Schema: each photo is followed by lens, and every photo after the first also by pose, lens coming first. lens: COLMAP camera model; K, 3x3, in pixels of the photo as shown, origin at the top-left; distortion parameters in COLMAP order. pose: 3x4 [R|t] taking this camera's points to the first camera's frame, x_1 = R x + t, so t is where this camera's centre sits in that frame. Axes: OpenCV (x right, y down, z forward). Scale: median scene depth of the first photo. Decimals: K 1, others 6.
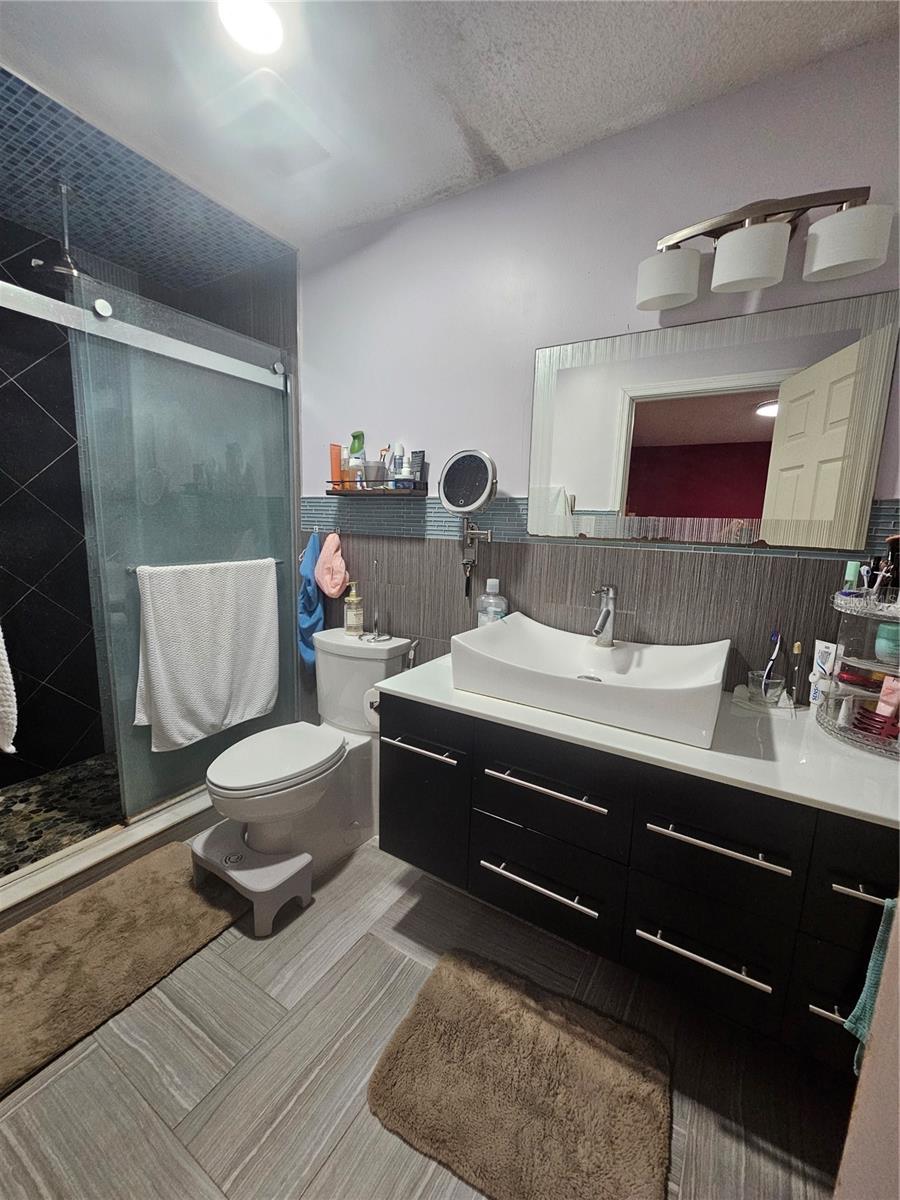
lens RADIAL K [[496.7, 0, 450.0], [0, 496.7, 600.0], [0, 0, 1]] dist [0.000452, -0.000122]
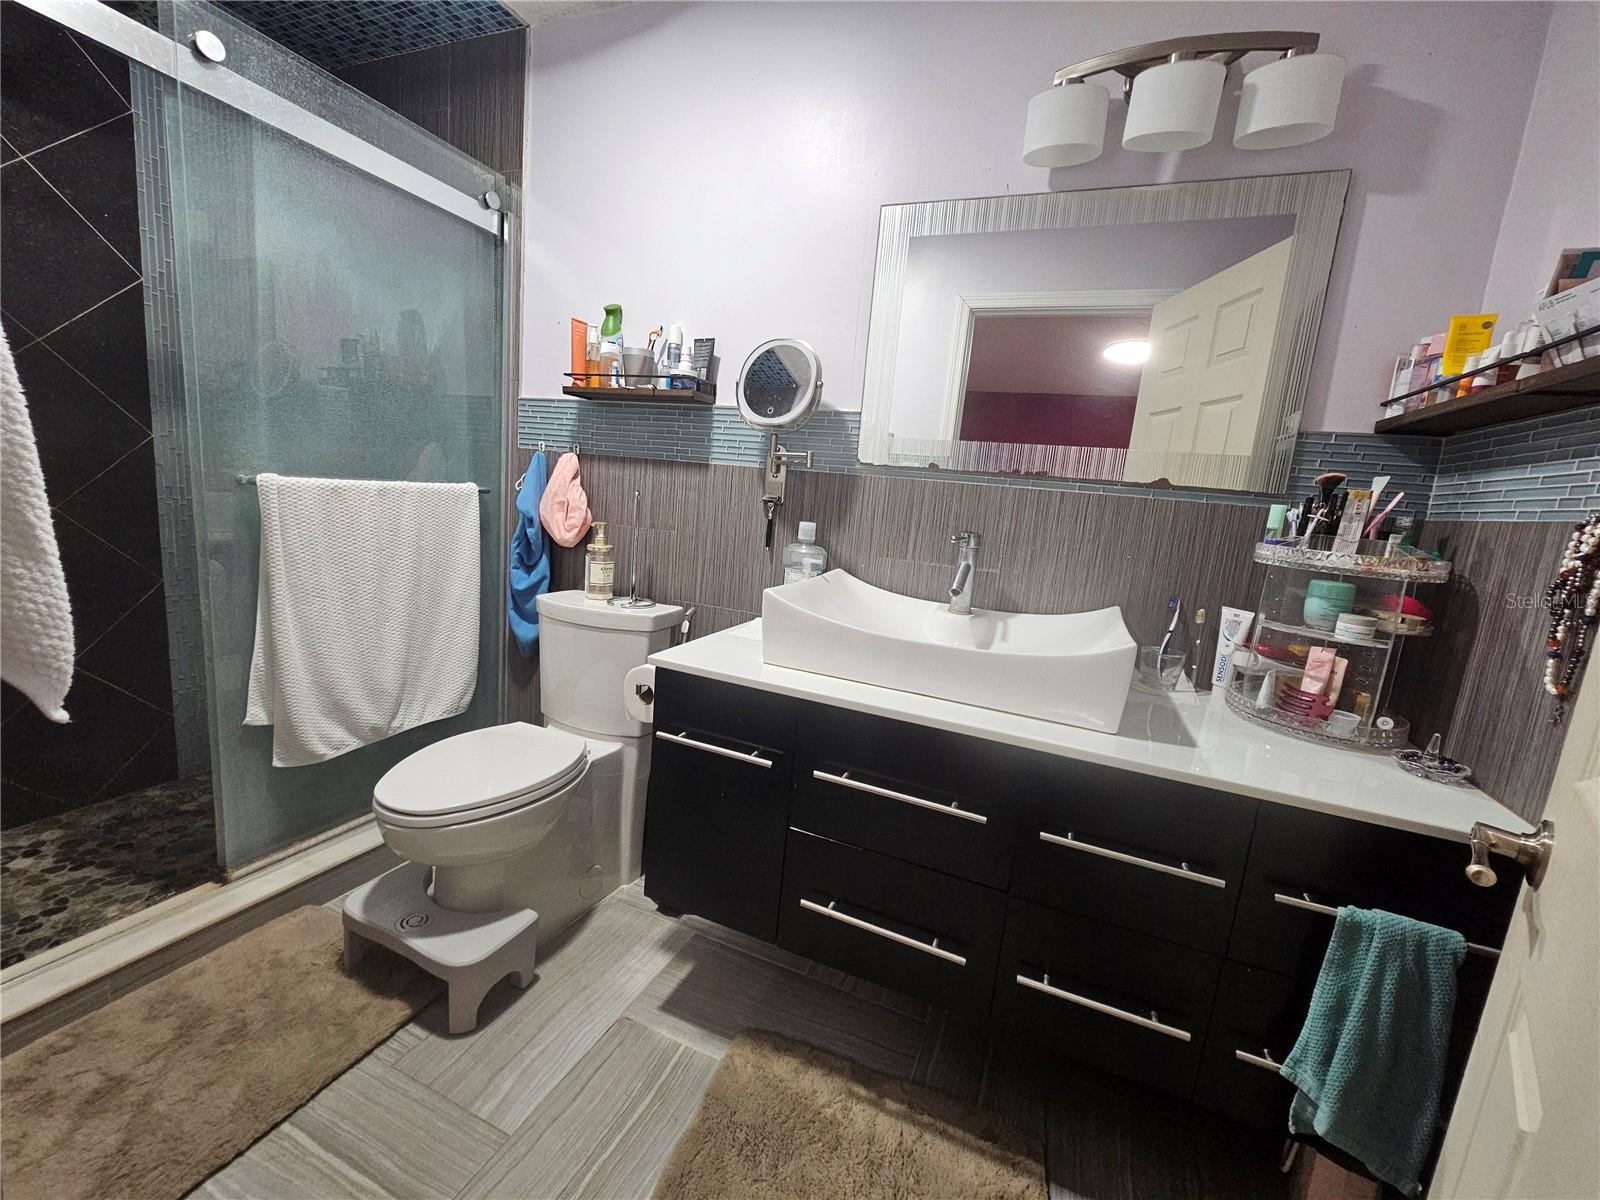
lens RADIAL K [[661.3, 0, 800.0], [0, 661.3, 600.0], [0, 0, 1]] dist [-0.001965, 0.002770]
pose [[0.985705, 0.030728, 0.165656, -0.087133], [-0.033095, 0.999386, 0.011545, 0.065105], [-0.165199, -0.016862, 0.986116, 0.054048]]
